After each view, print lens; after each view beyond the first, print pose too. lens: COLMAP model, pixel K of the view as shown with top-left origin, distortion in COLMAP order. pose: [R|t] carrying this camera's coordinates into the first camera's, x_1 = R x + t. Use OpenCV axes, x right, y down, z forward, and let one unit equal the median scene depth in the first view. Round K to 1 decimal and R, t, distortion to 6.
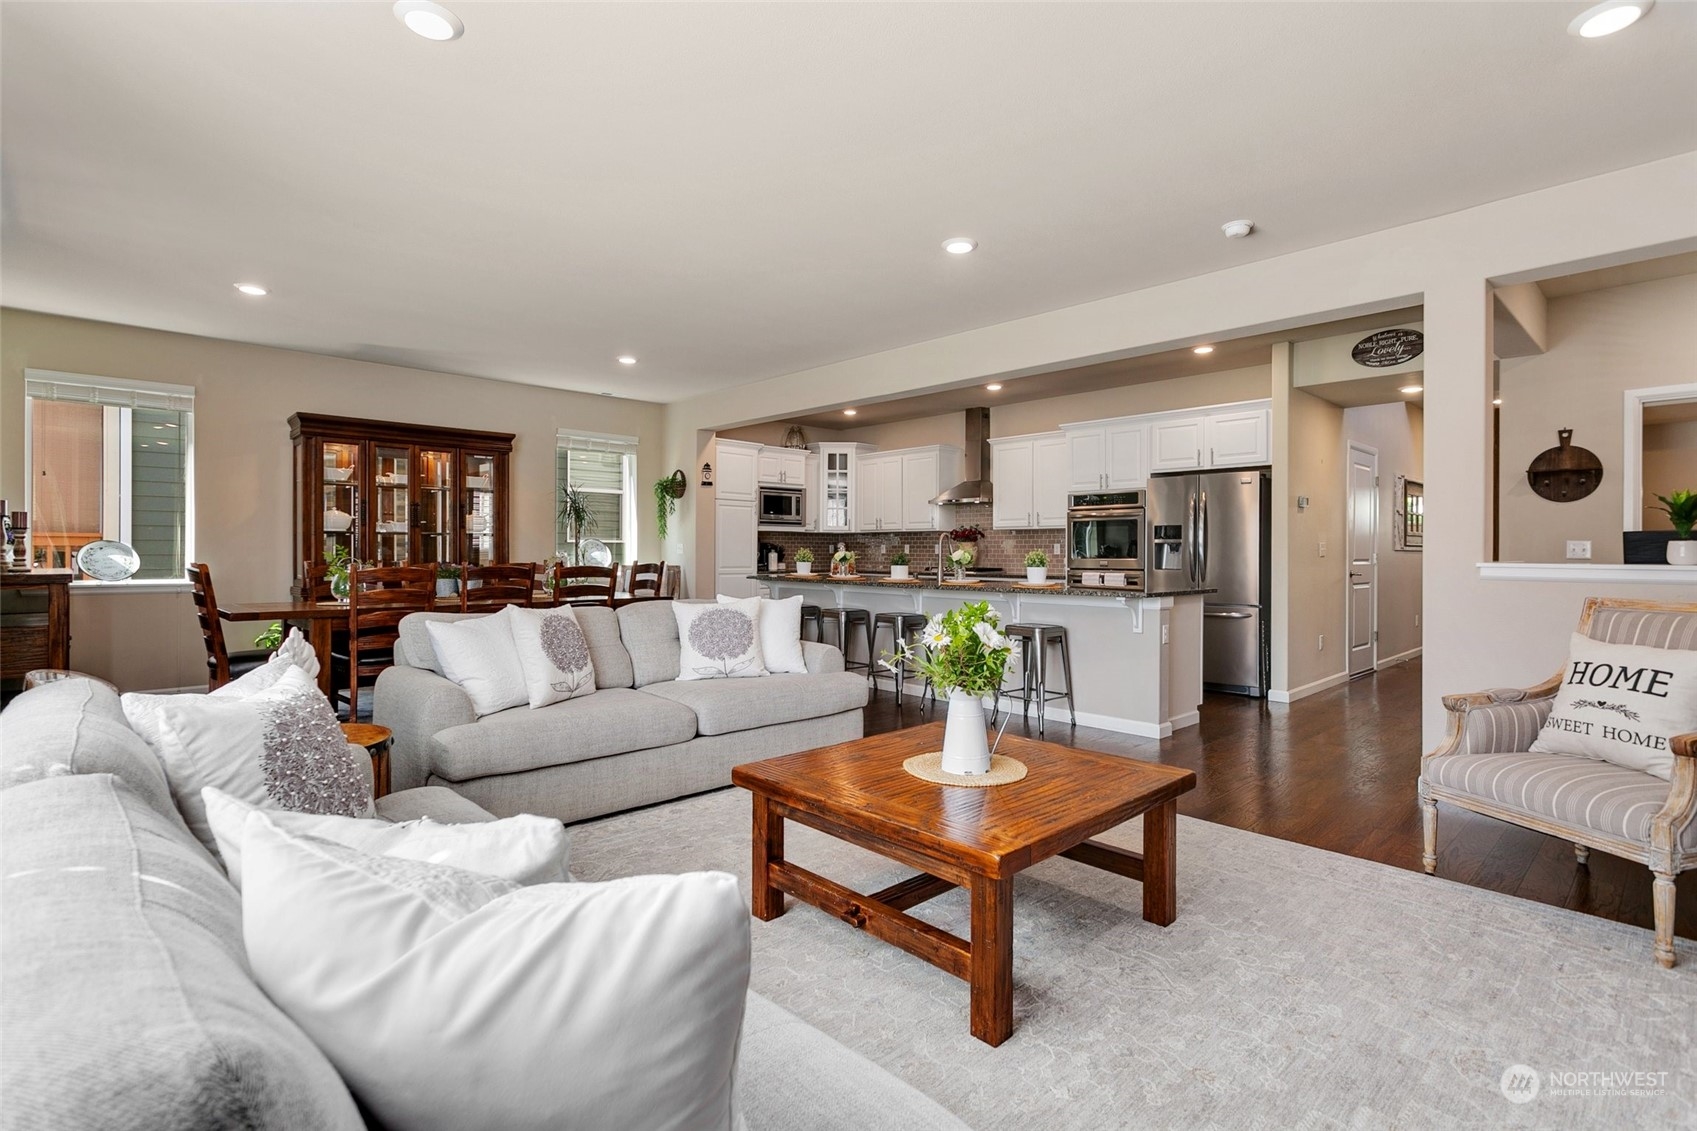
lens RADIAL K [[803.7, 0, 855.1], [0, 803.7, 552.7], [0, 0, 1]] dist [0.001867, 0.000802]
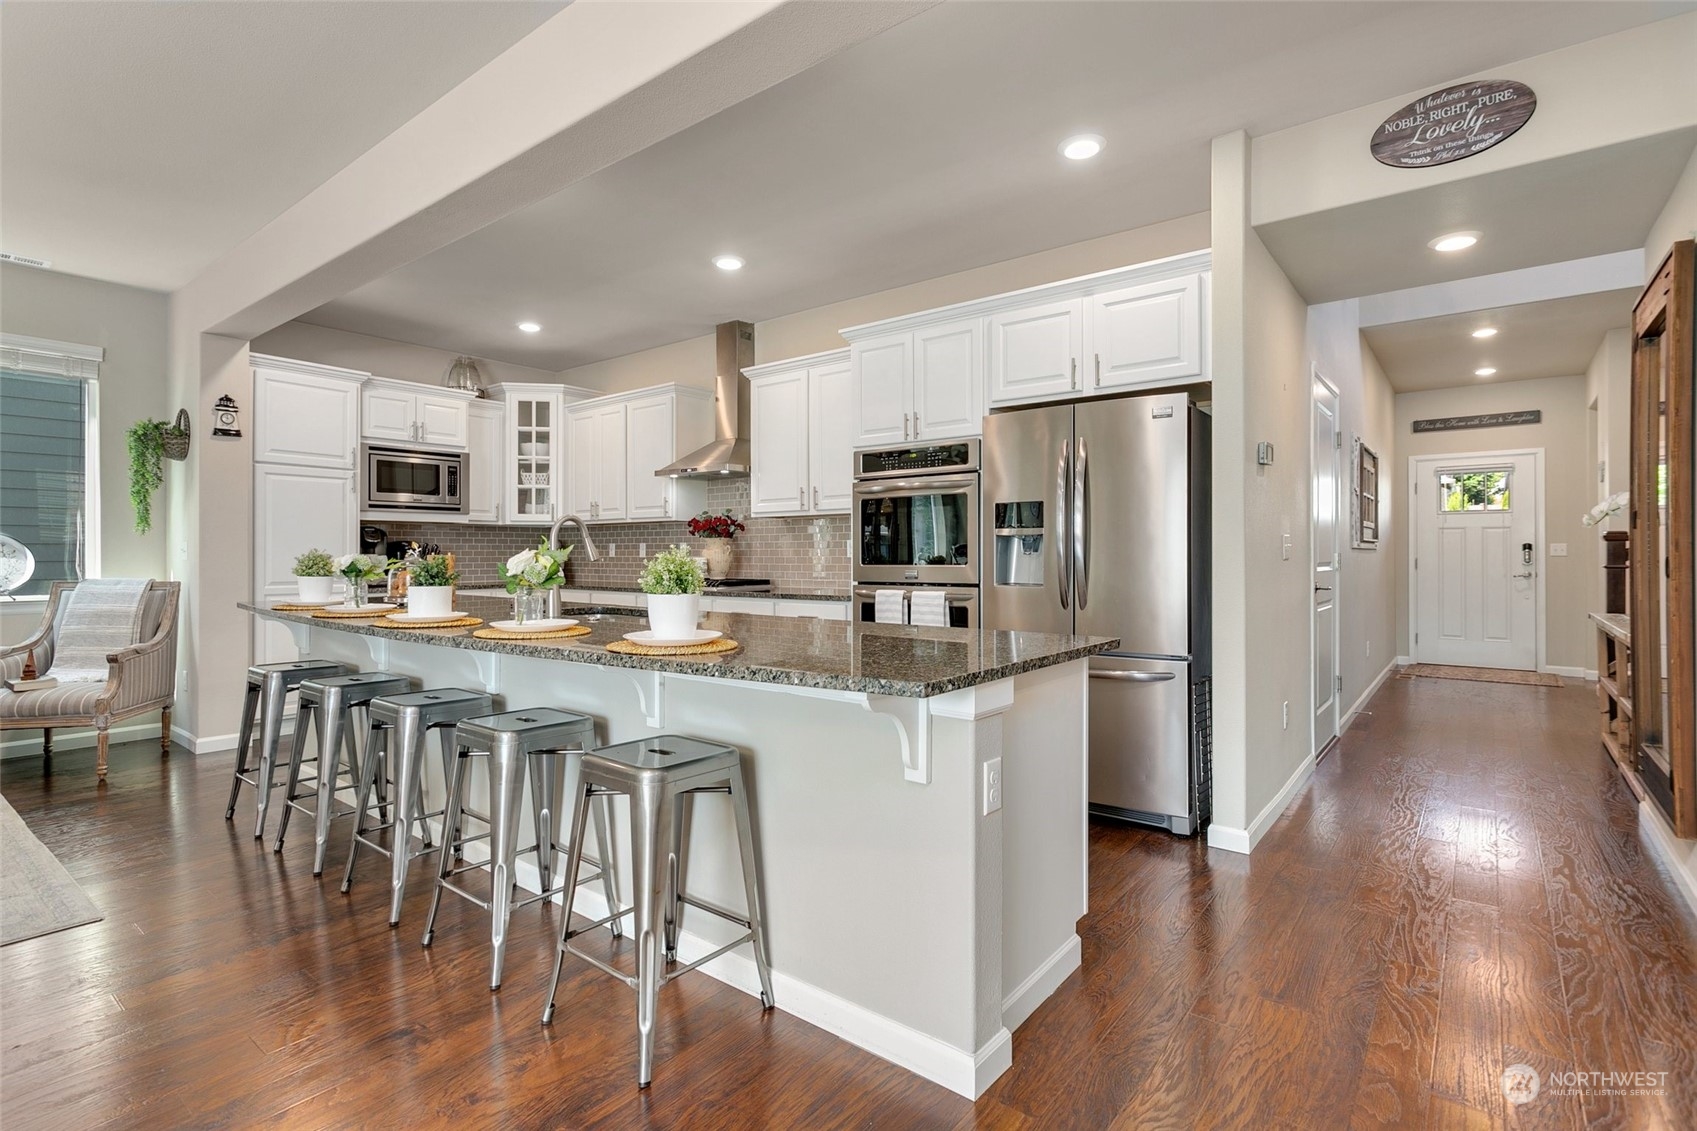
lens RADIAL K [[803.7, 0, 856.9], [0, 803.7, 549.5], [0, 0, 1]] dist [0.001867, 0.000802]
pose [[0.989560, -0.004270, 0.144055, 0.197012], [0.005165, 0.999970, -0.005839, -0.000376], [-0.144026, 0.006522, 0.989552, 0.467886]]
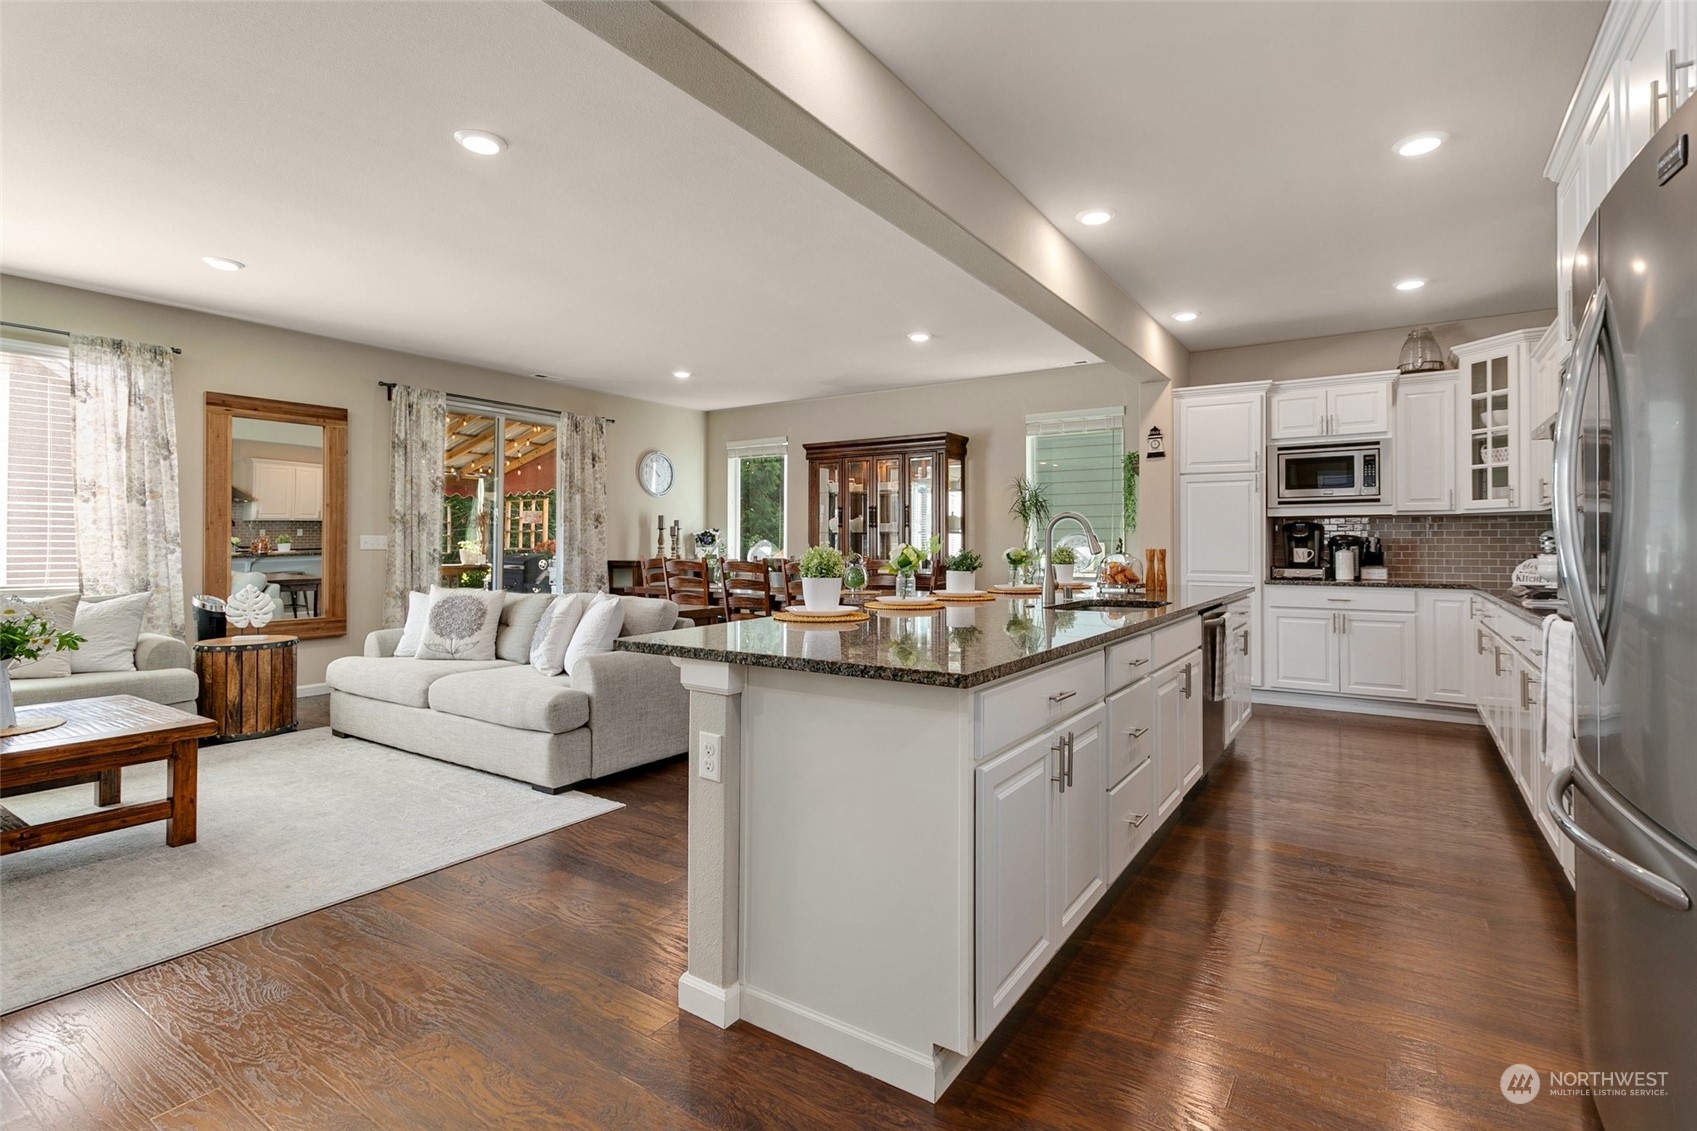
lens RADIAL K [[803.7, 0, 854.2], [0, 803.7, 548.6], [0, 0, 1]] dist [0.001867, 0.000802]
pose [[0.217575, -0.001385, -0.976043, 0.556274], [-0.005582, 0.999981, -0.002663, 0.002363], [0.976028, 0.006028, 0.217563, 0.691204]]
